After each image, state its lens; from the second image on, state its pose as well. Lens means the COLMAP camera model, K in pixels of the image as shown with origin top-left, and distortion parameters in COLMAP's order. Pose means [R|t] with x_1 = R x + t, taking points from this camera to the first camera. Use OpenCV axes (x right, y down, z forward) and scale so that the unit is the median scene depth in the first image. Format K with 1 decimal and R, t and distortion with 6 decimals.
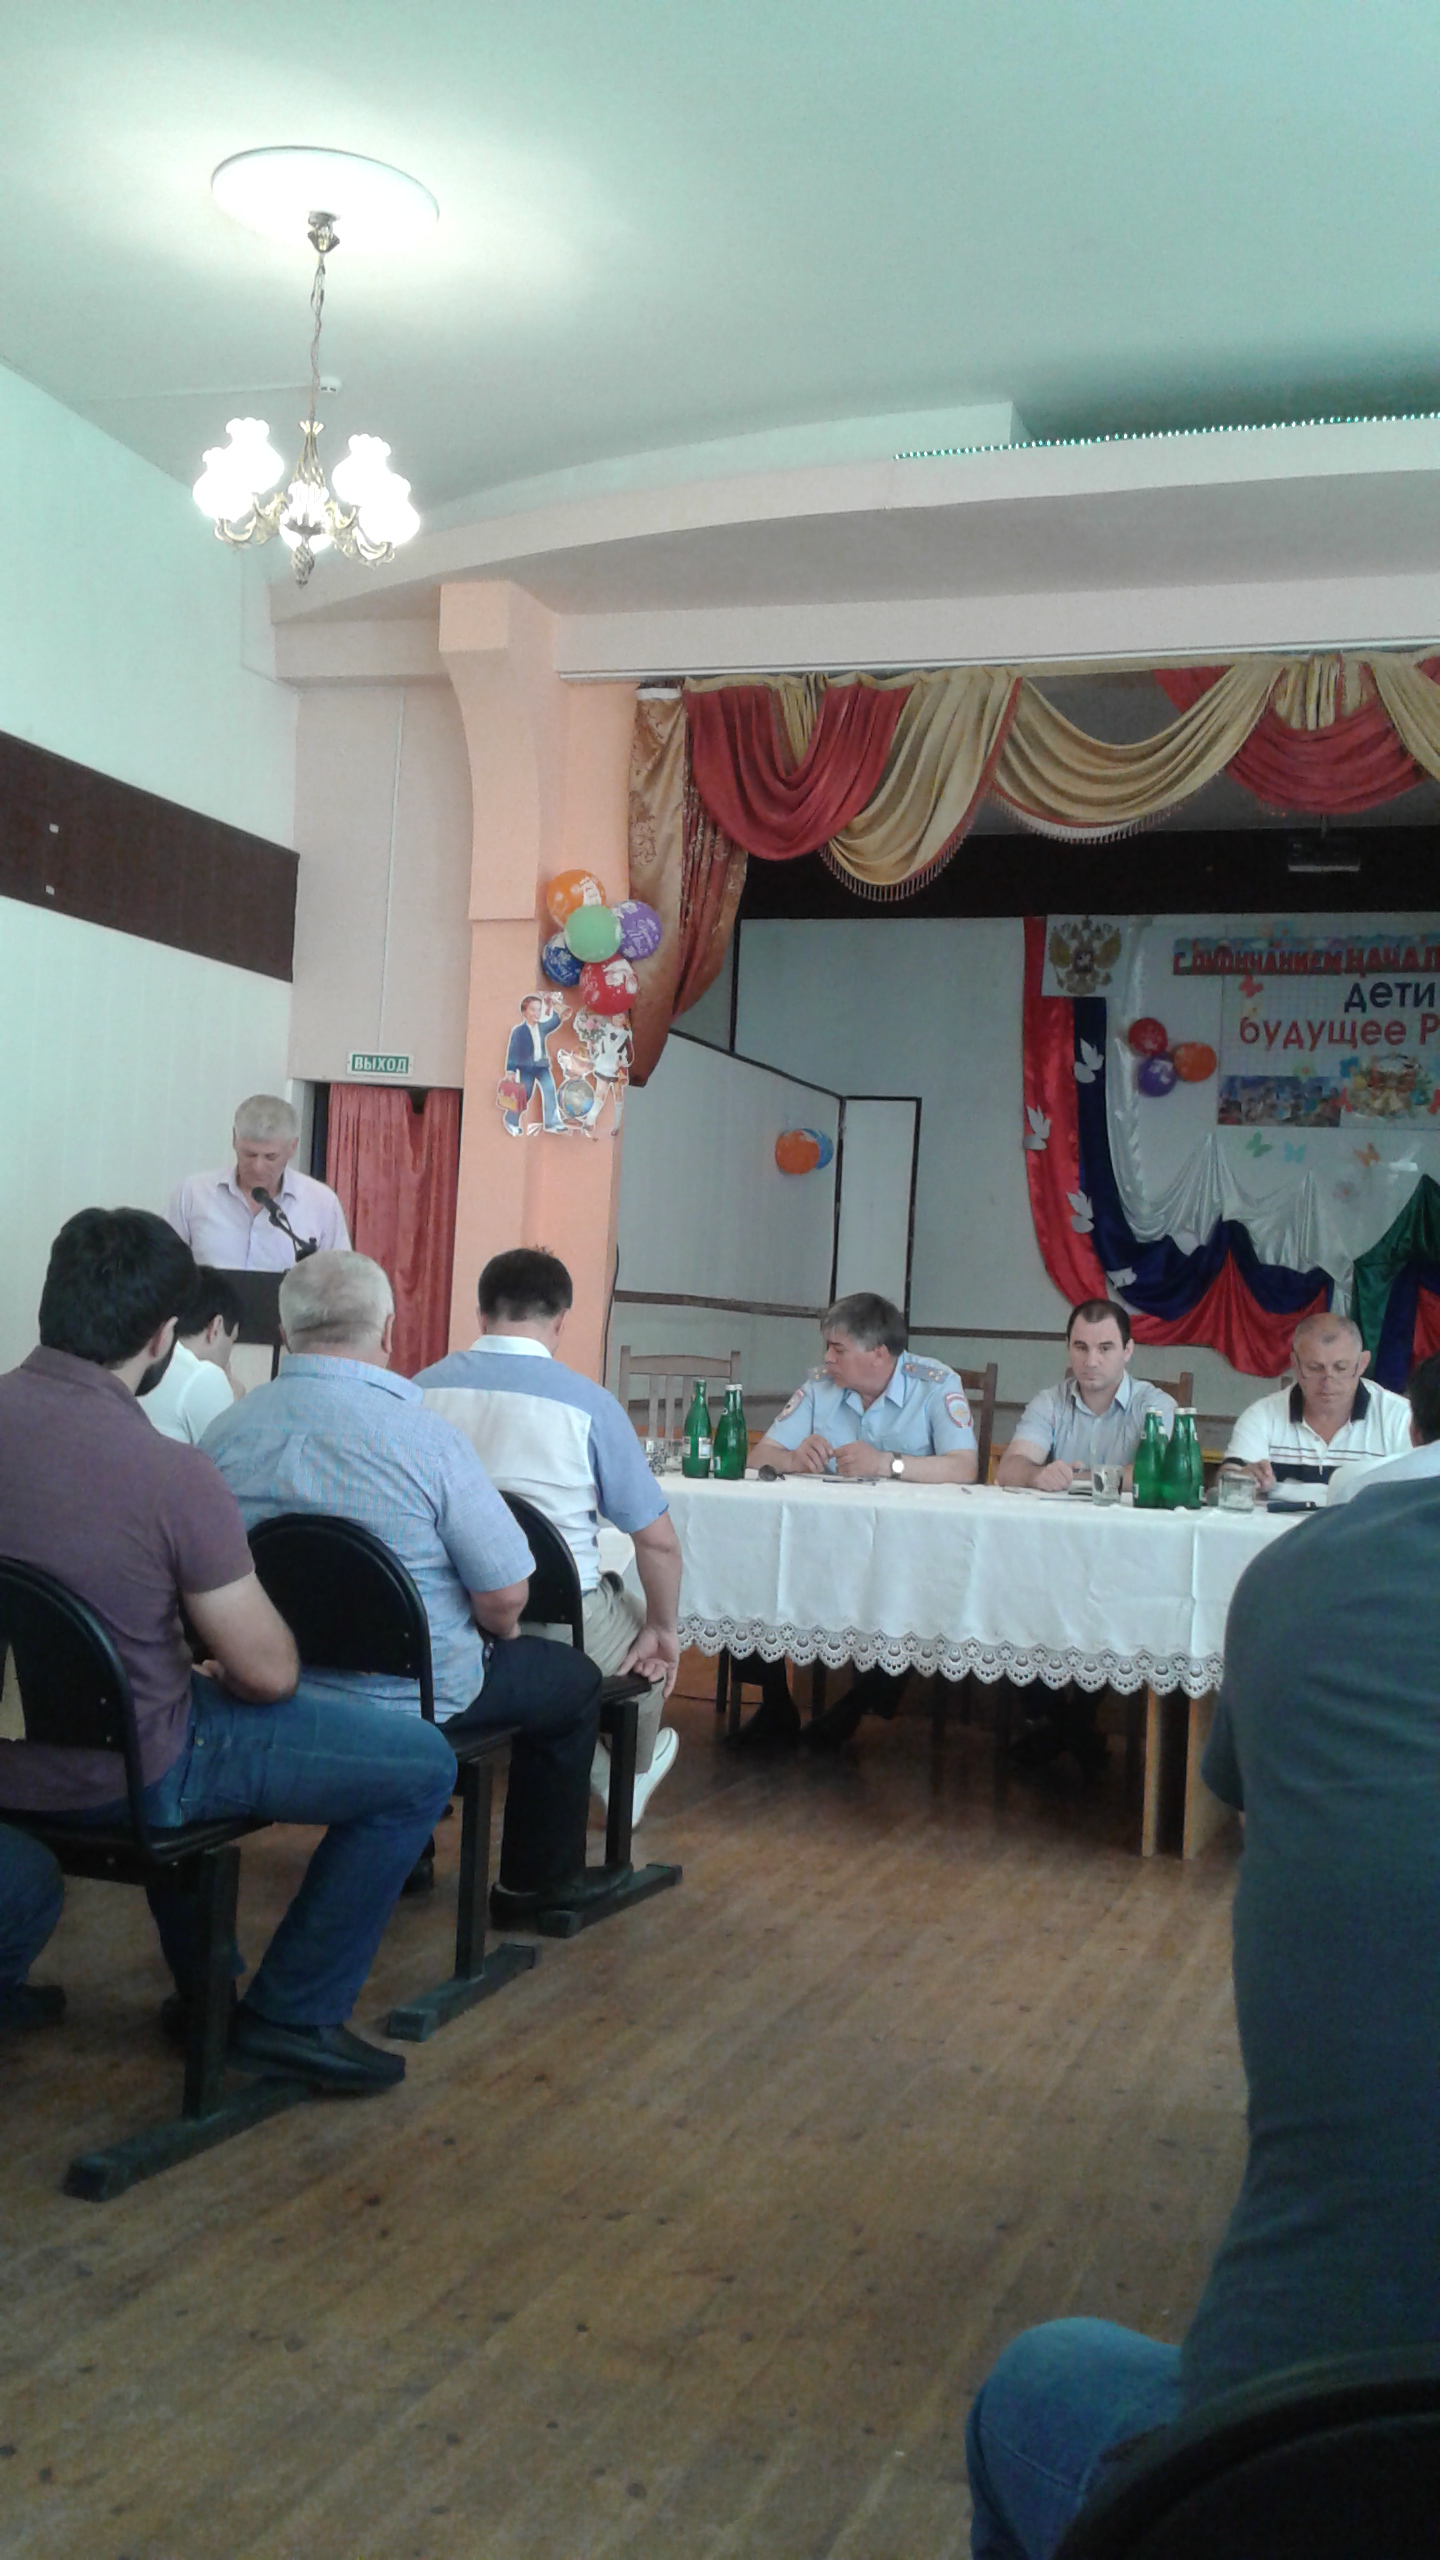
lens RADIAL K [[2483.9, 0, 720.0], [0, 2483.9, 1280.0], [0, 0, 1]] dist [0.099320, -0.230424]
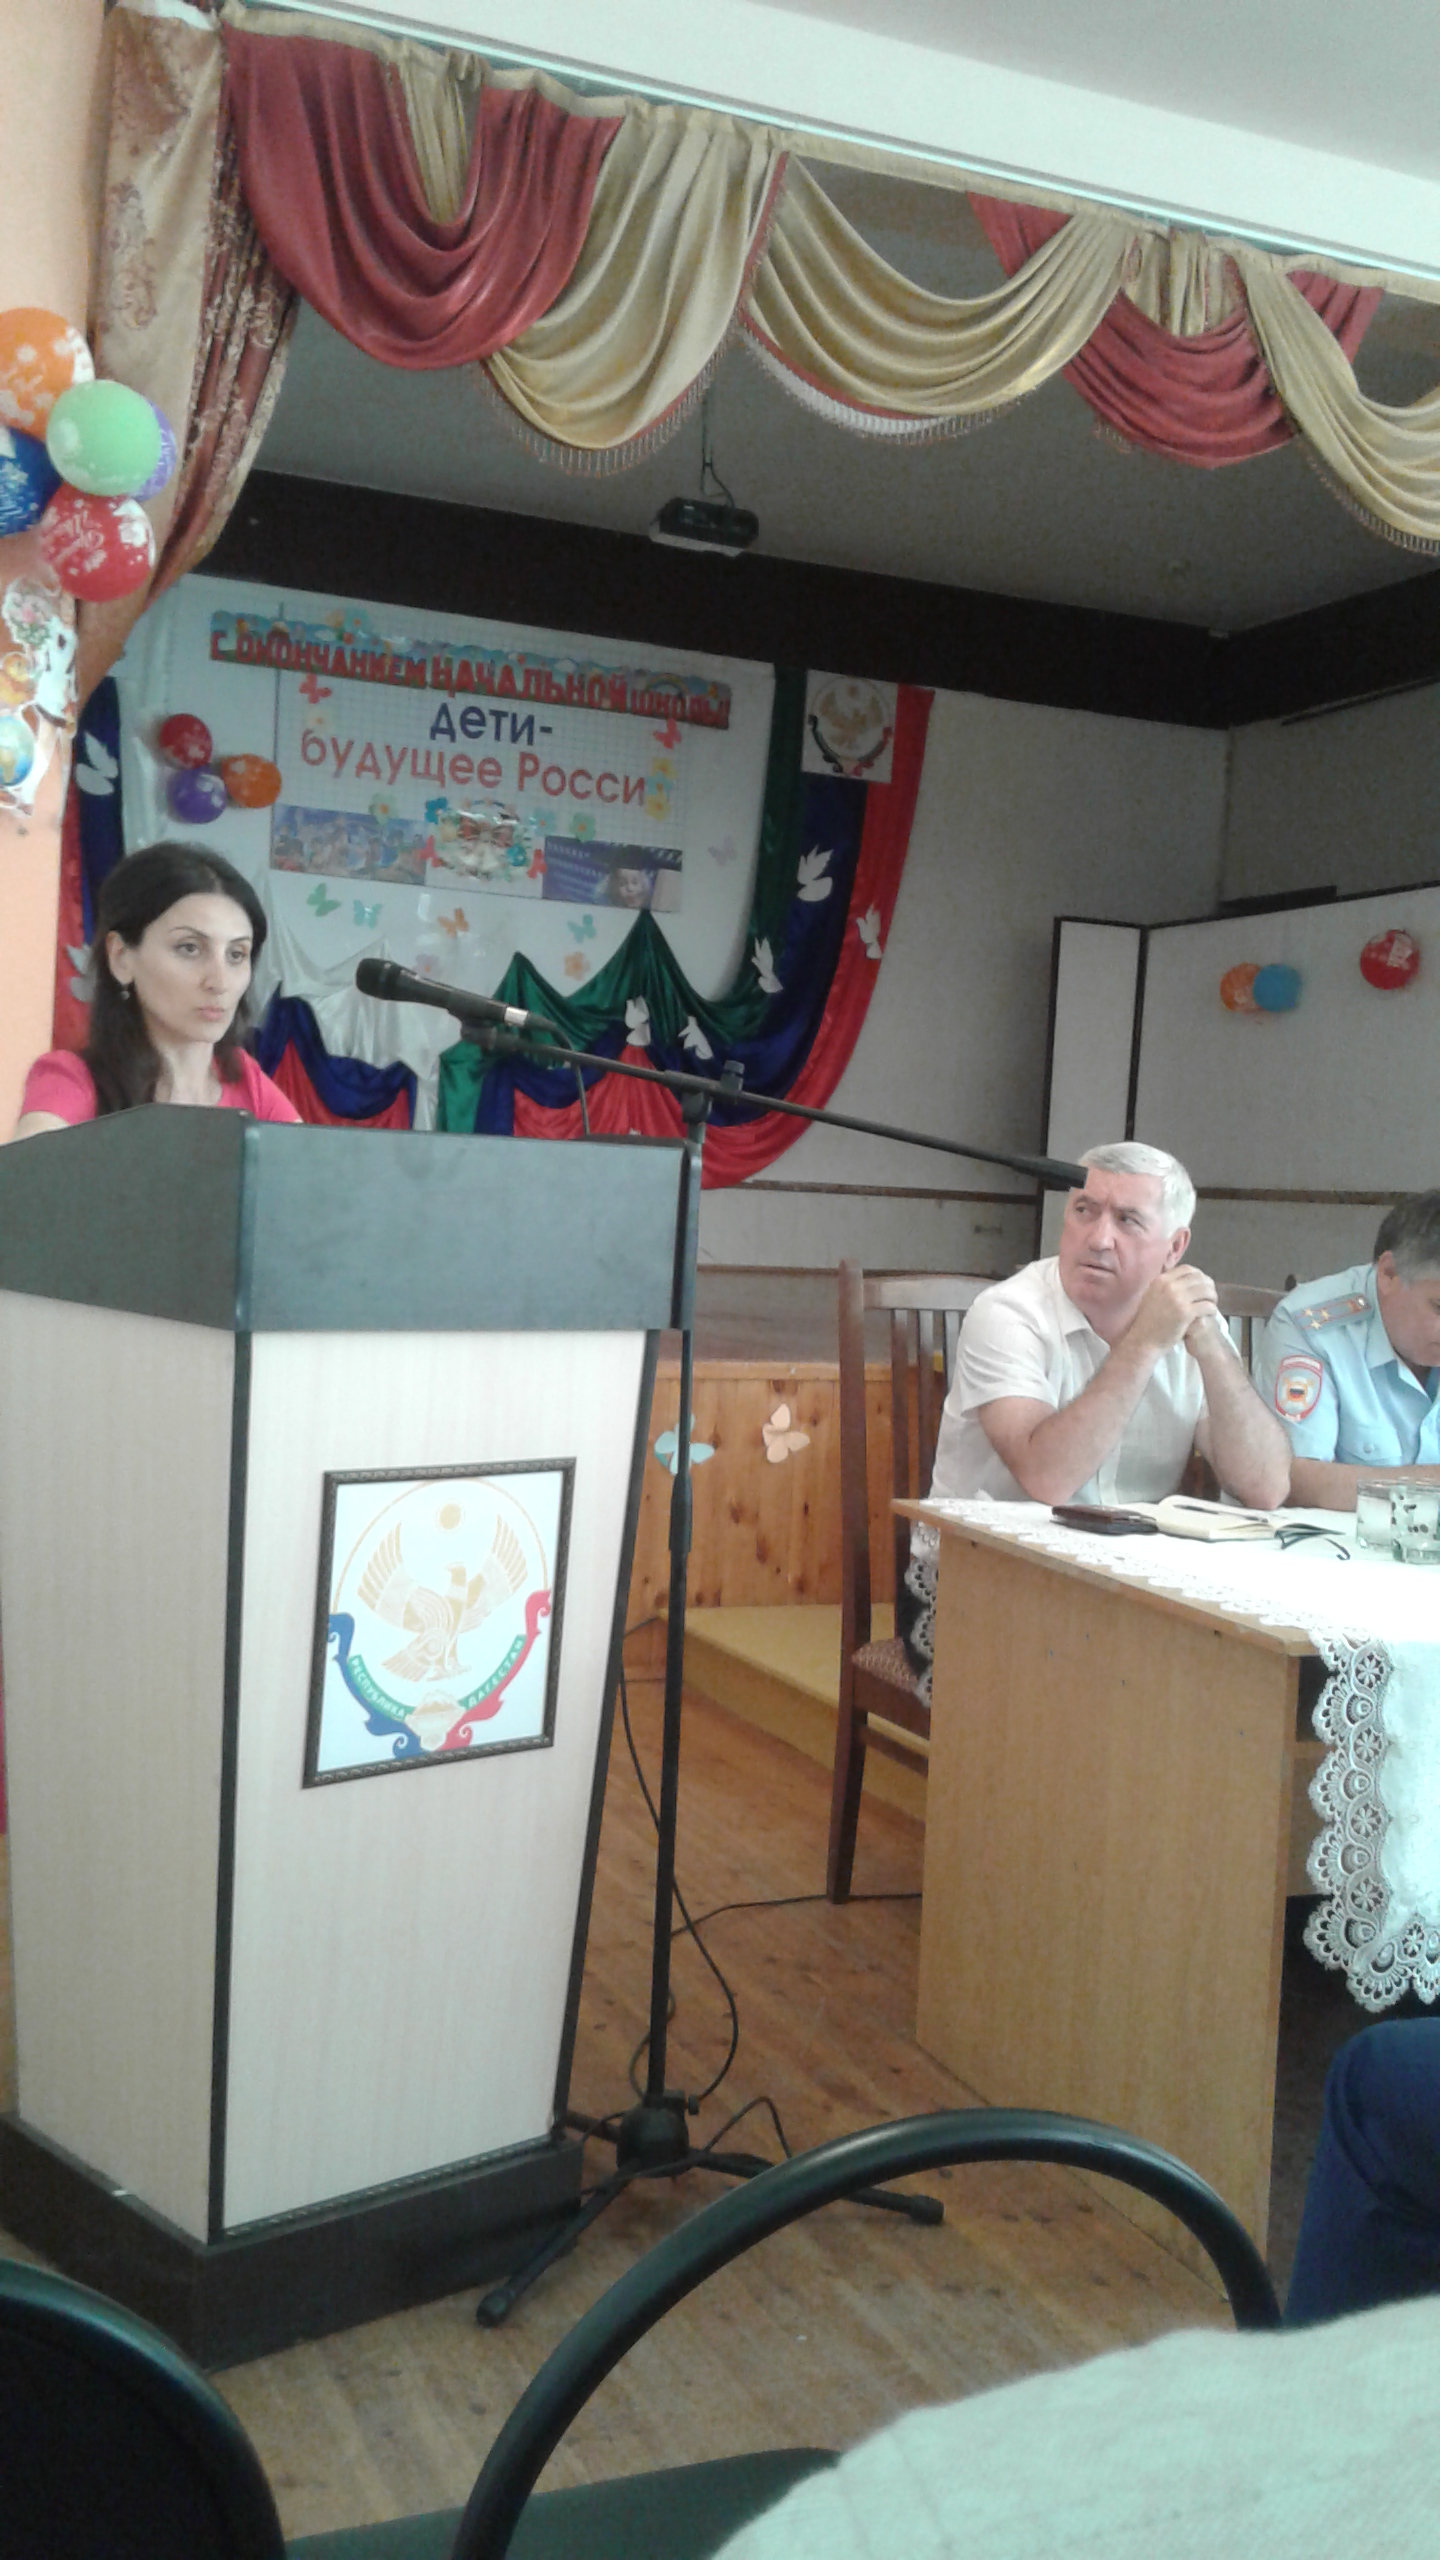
lens RADIAL K [[2483.9, 0, 720.0], [0, 2483.9, 1280.0], [0, 0, 1]] dist [0.099320, -0.230424]
pose [[0.752093, -0.030559, 0.658348, -0.207929], [-0.034853, 0.995682, 0.086034, -0.007808], [-0.658135, -0.087651, 0.747780, 0.336023]]
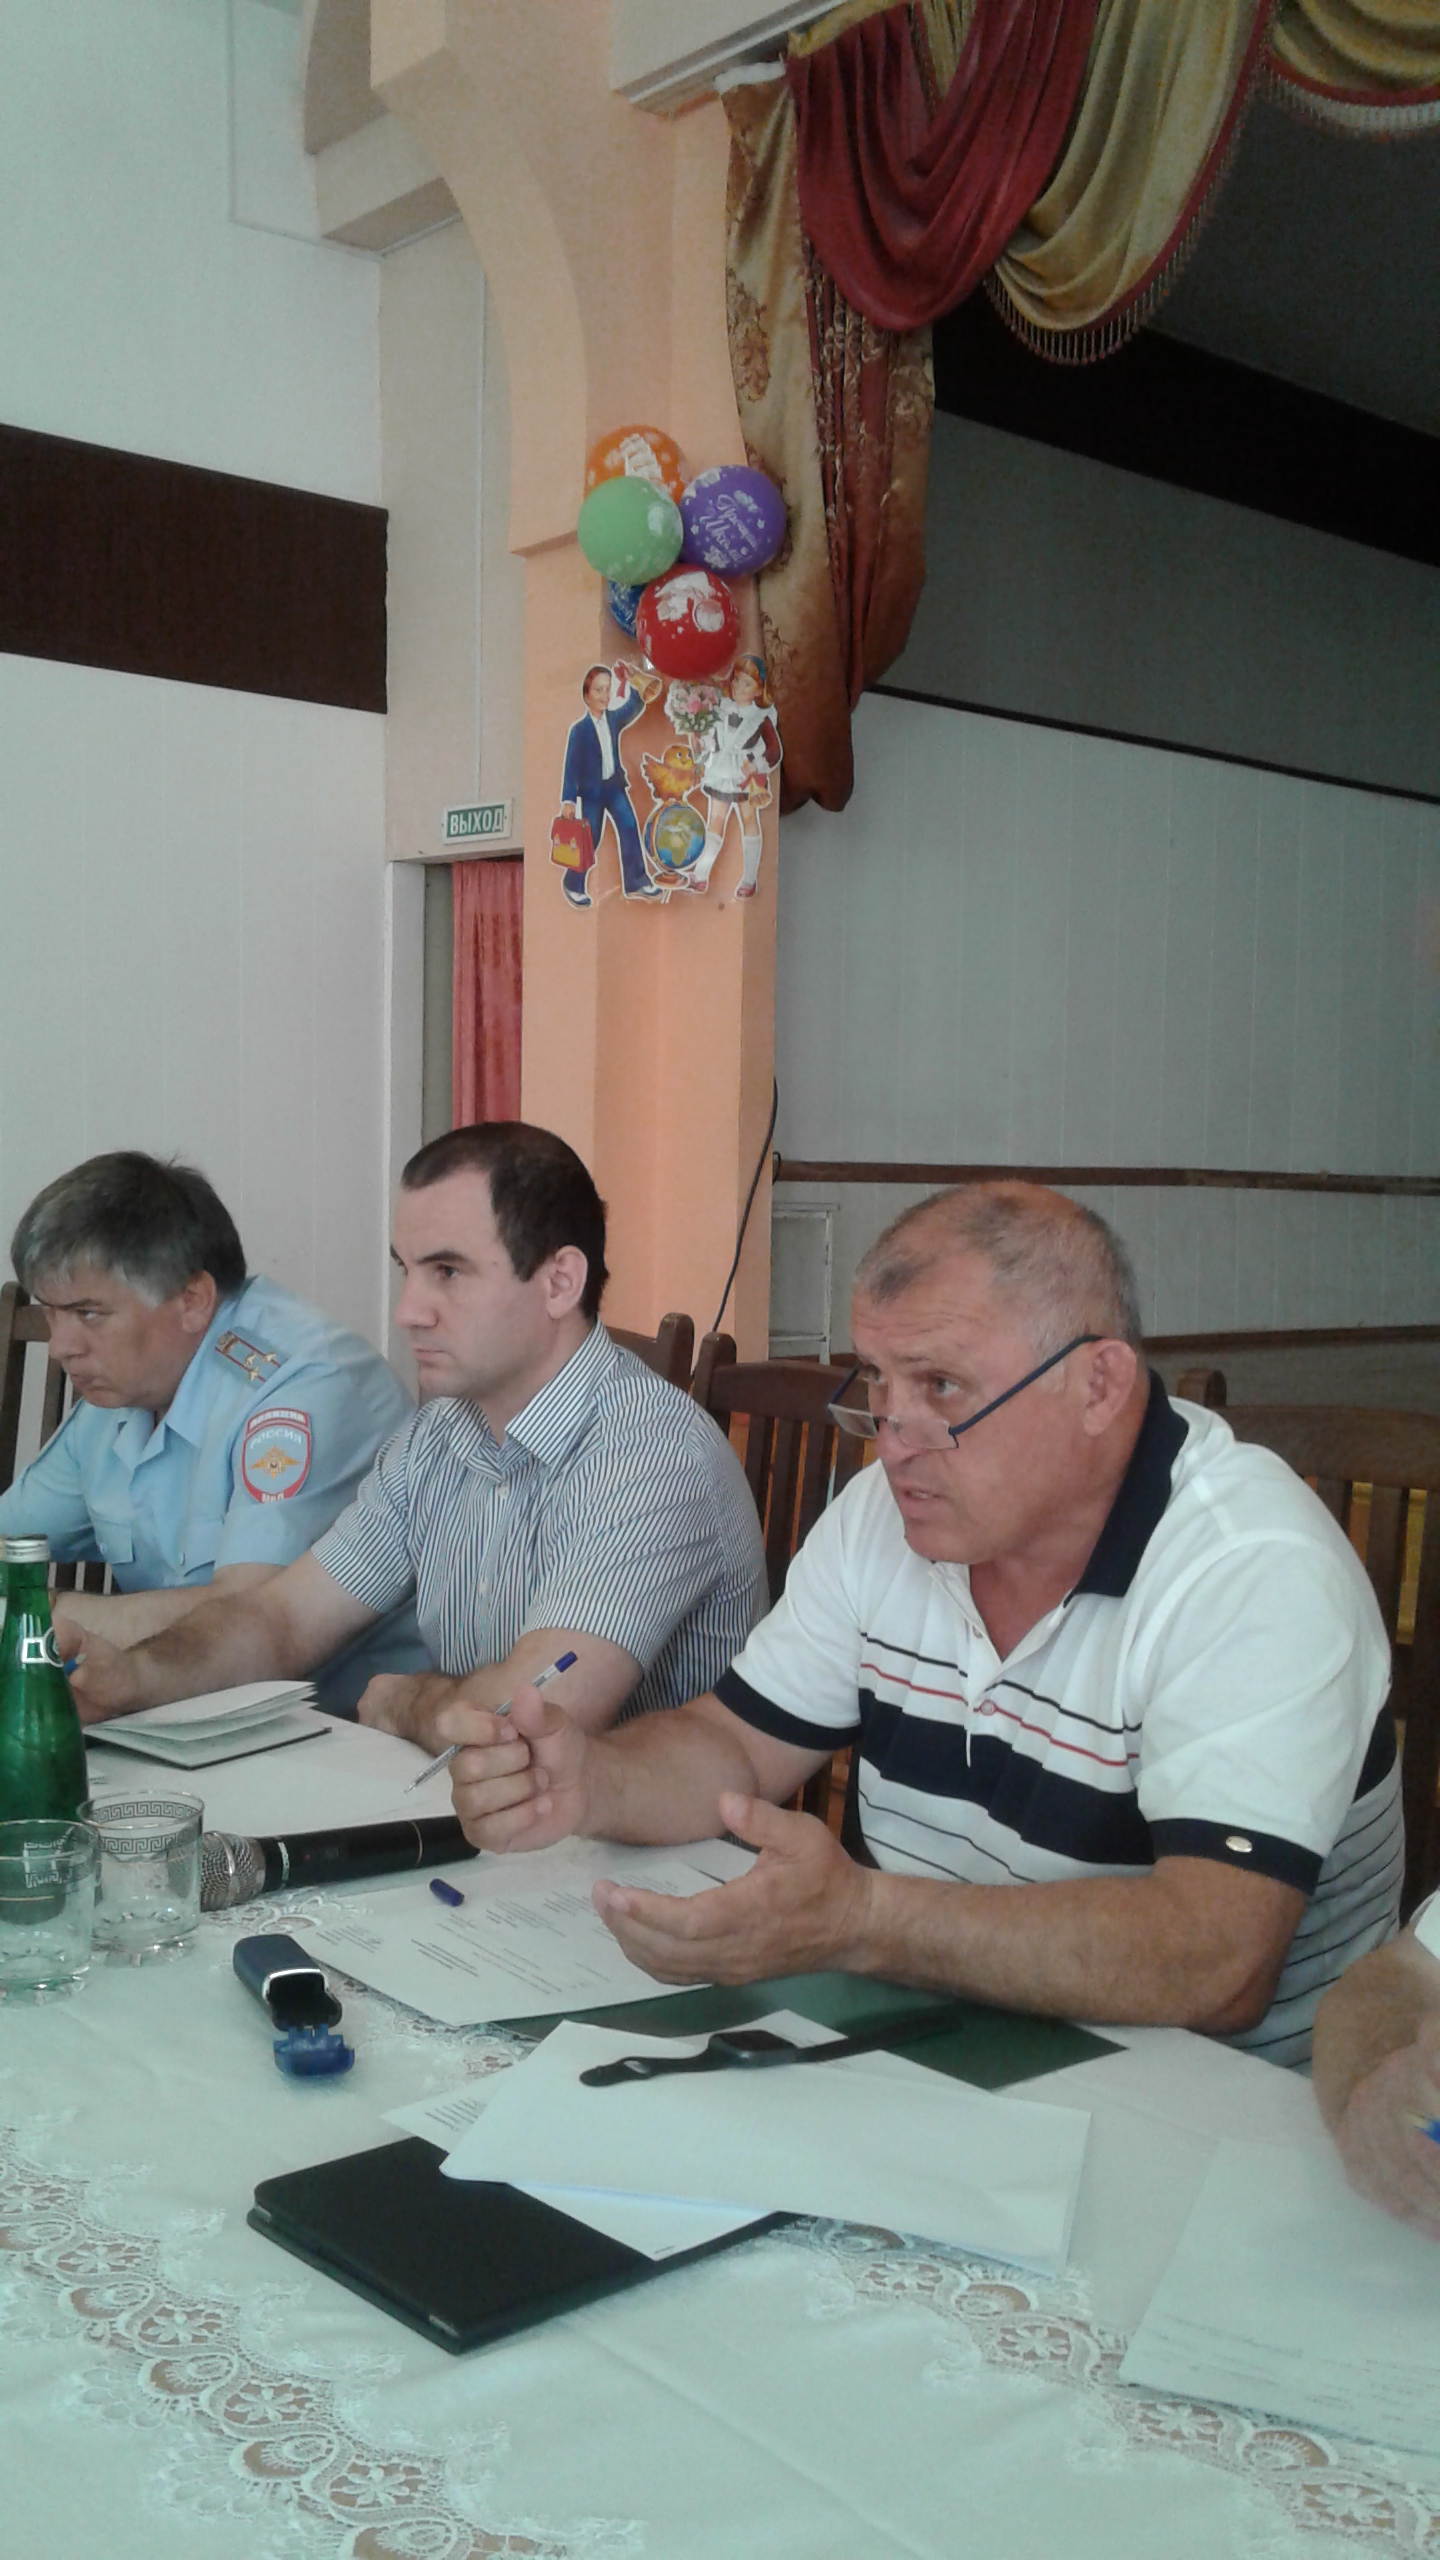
lens RADIAL K [[2416.2, 0, 872.2], [0, 2416.2, 1280.8], [0, 0, 1]] dist [0.076326, -0.194239]
pose [[0.898329, -0.027645, -0.438452, 0.155435], [0.046547, 0.998390, 0.032419, 0.009052], [0.436850, -0.049531, 0.898170, 0.355114]]
